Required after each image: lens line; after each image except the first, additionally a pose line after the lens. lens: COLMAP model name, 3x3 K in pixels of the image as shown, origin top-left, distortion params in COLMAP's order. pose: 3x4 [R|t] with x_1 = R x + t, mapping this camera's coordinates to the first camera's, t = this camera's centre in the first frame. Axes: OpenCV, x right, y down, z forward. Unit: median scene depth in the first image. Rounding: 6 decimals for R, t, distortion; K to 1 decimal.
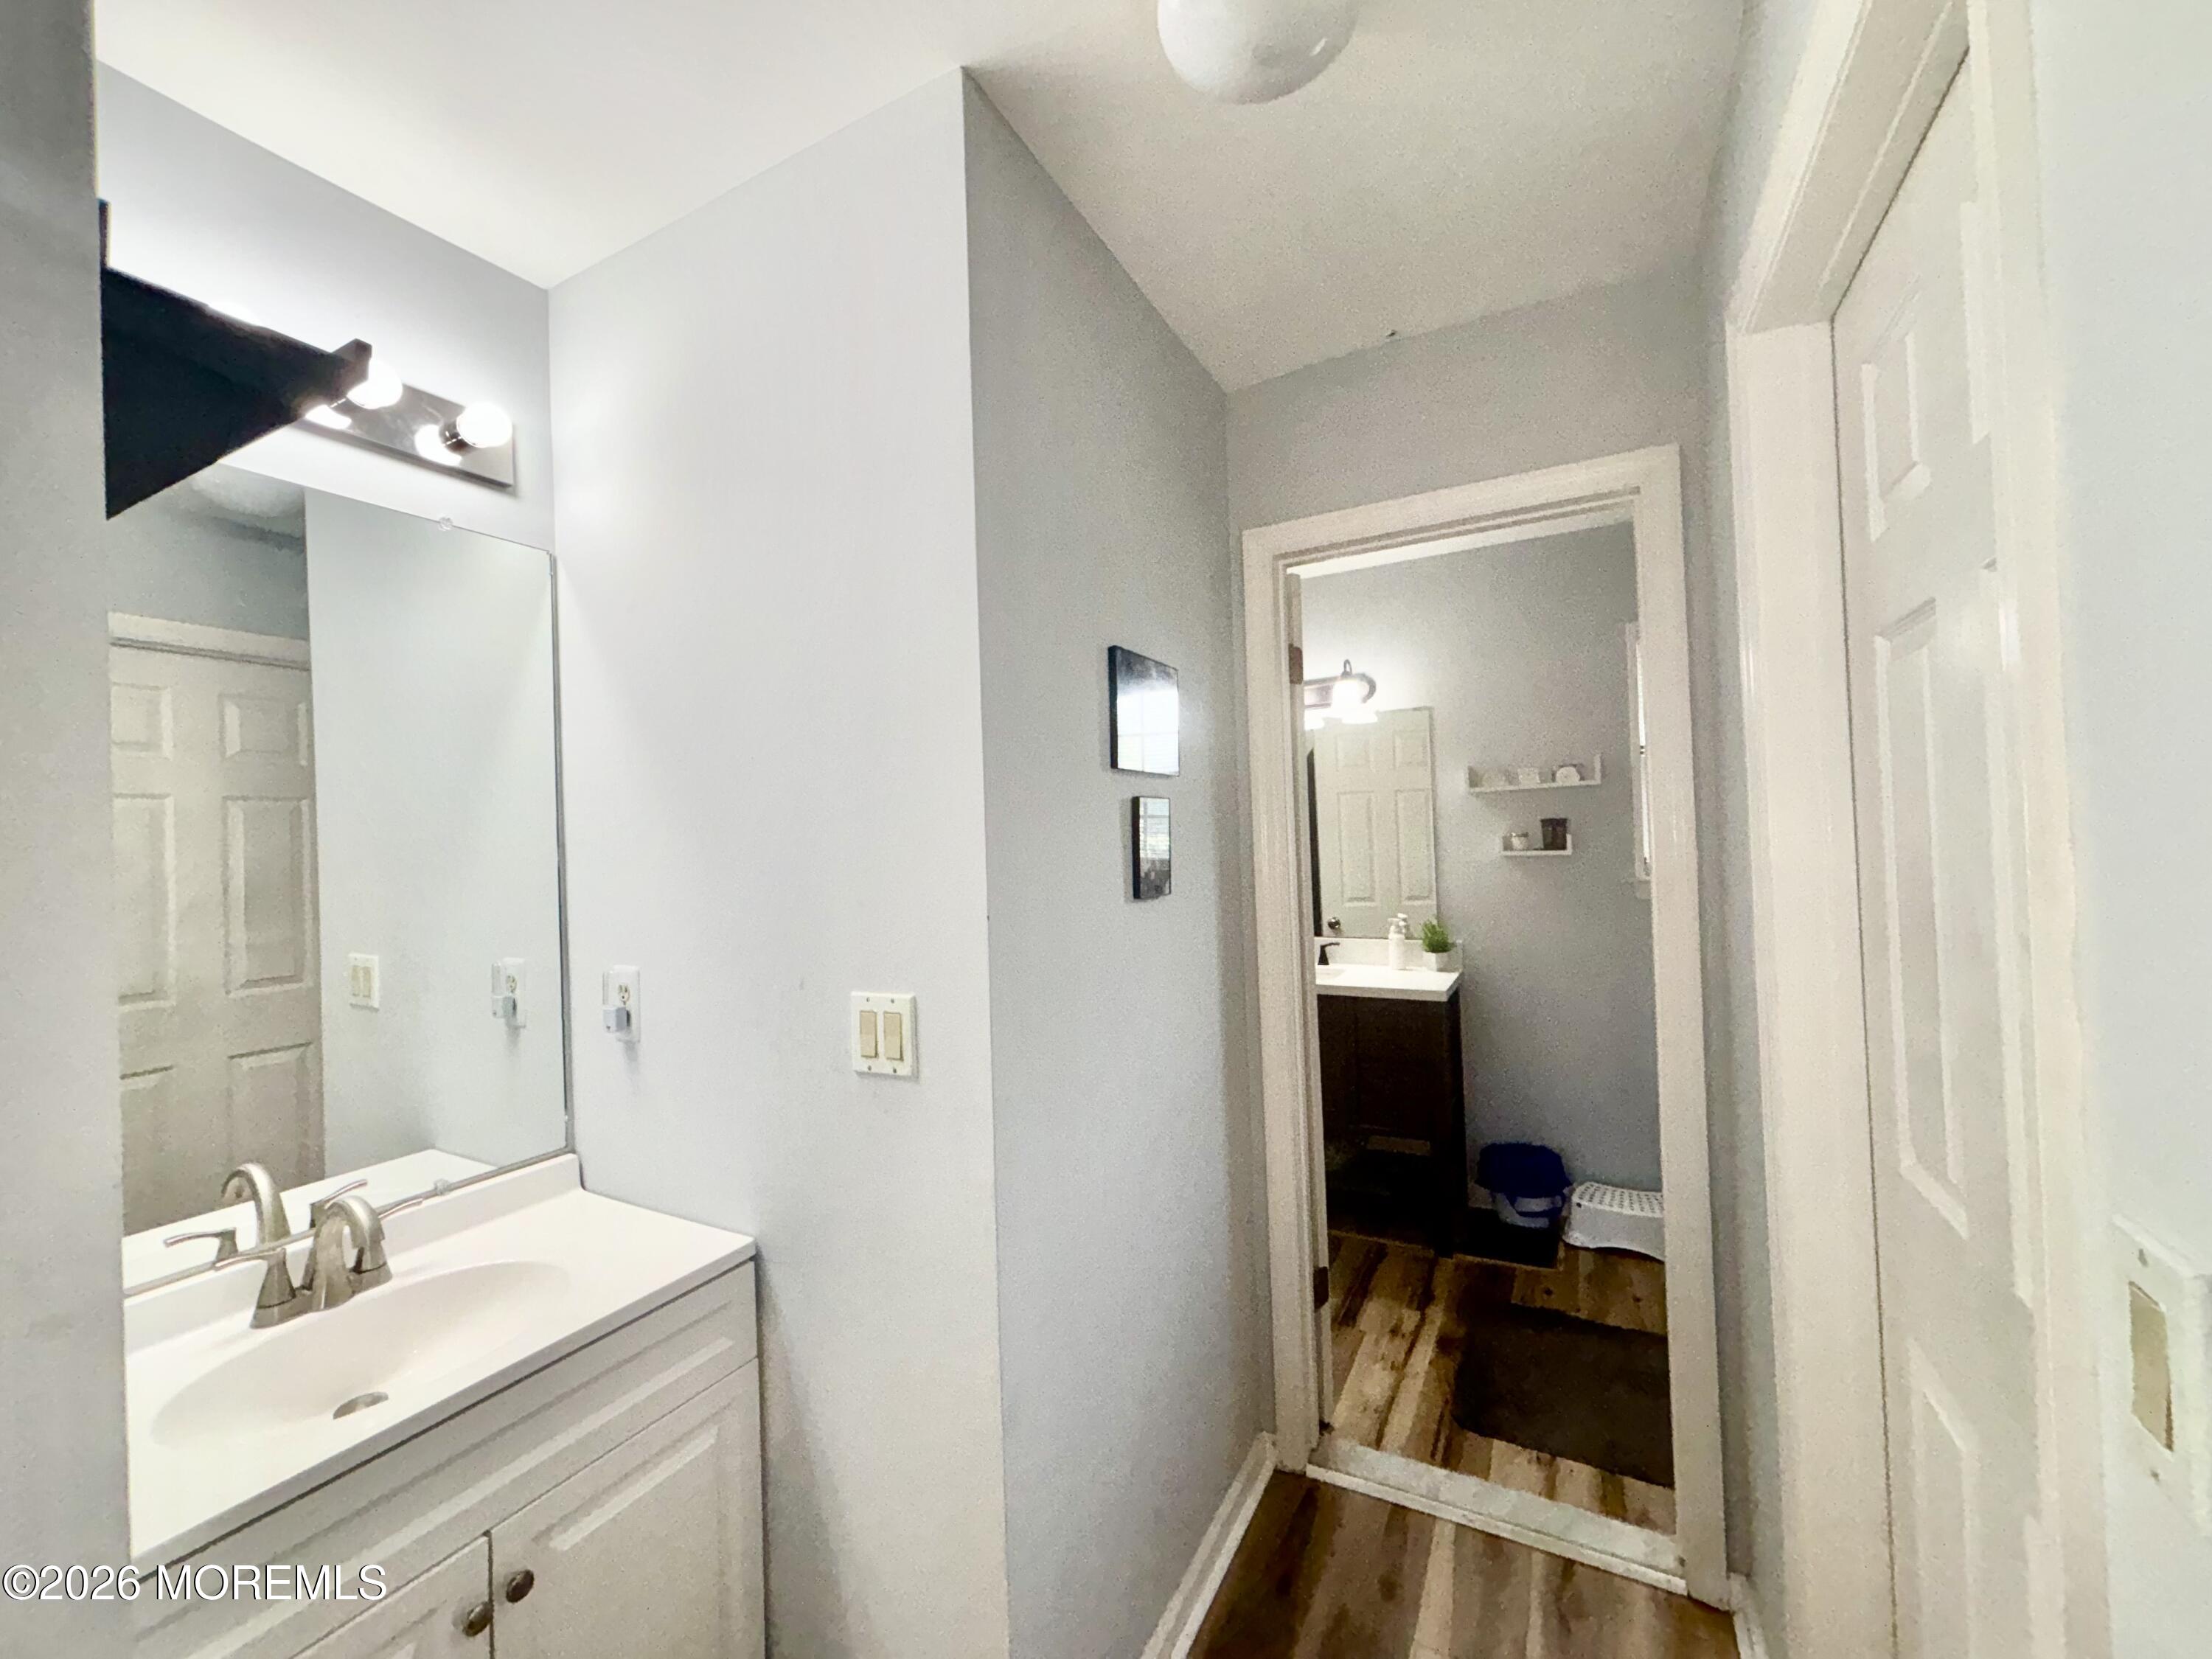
lens RADIAL K [[880.6, 0, 1113.4], [0, 880.6, 822.8], [0, 0, 1]] dist [0.003912, 0.000478]
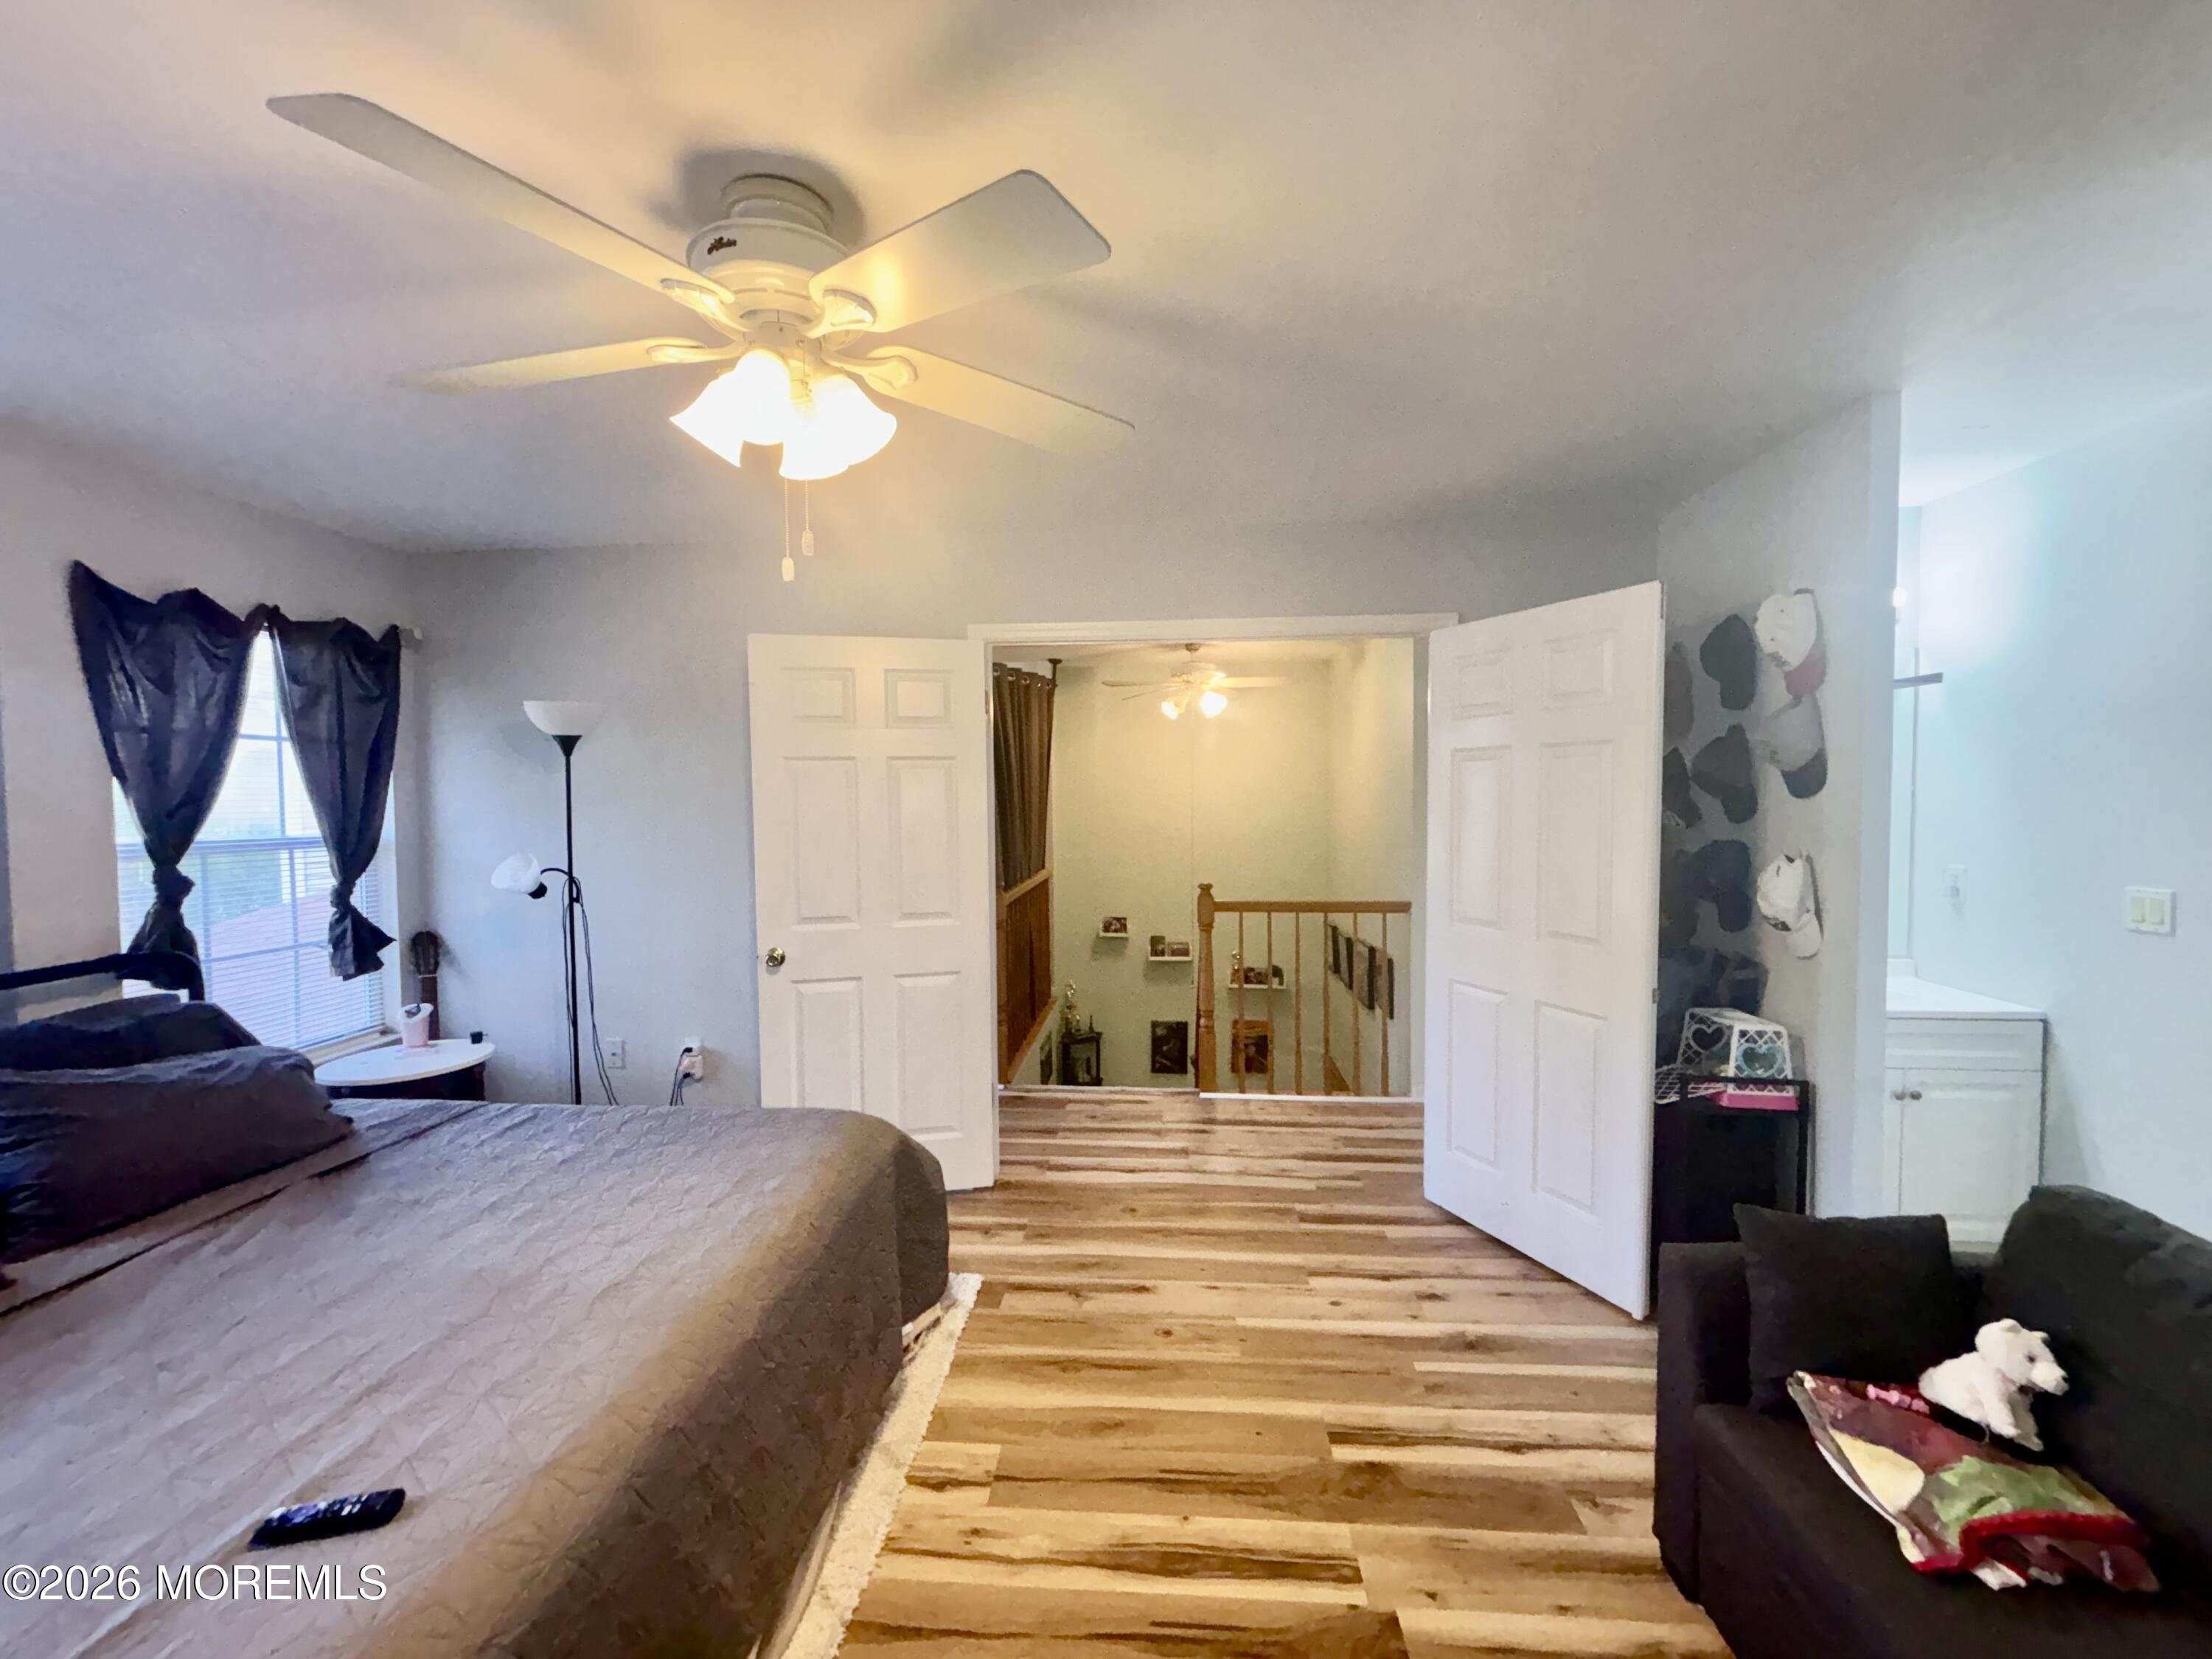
lens RADIAL K [[880.6, 0, 1098.1], [0, 880.6, 818.7], [0, 0, 1]] dist [0.003912, 0.000478]
pose [[0.392496, 0.065692, -0.917405, 0.702745], [0.010959, 0.997041, 0.076083, -0.156453], [0.919688, -0.039916, 0.390615, -2.177496]]
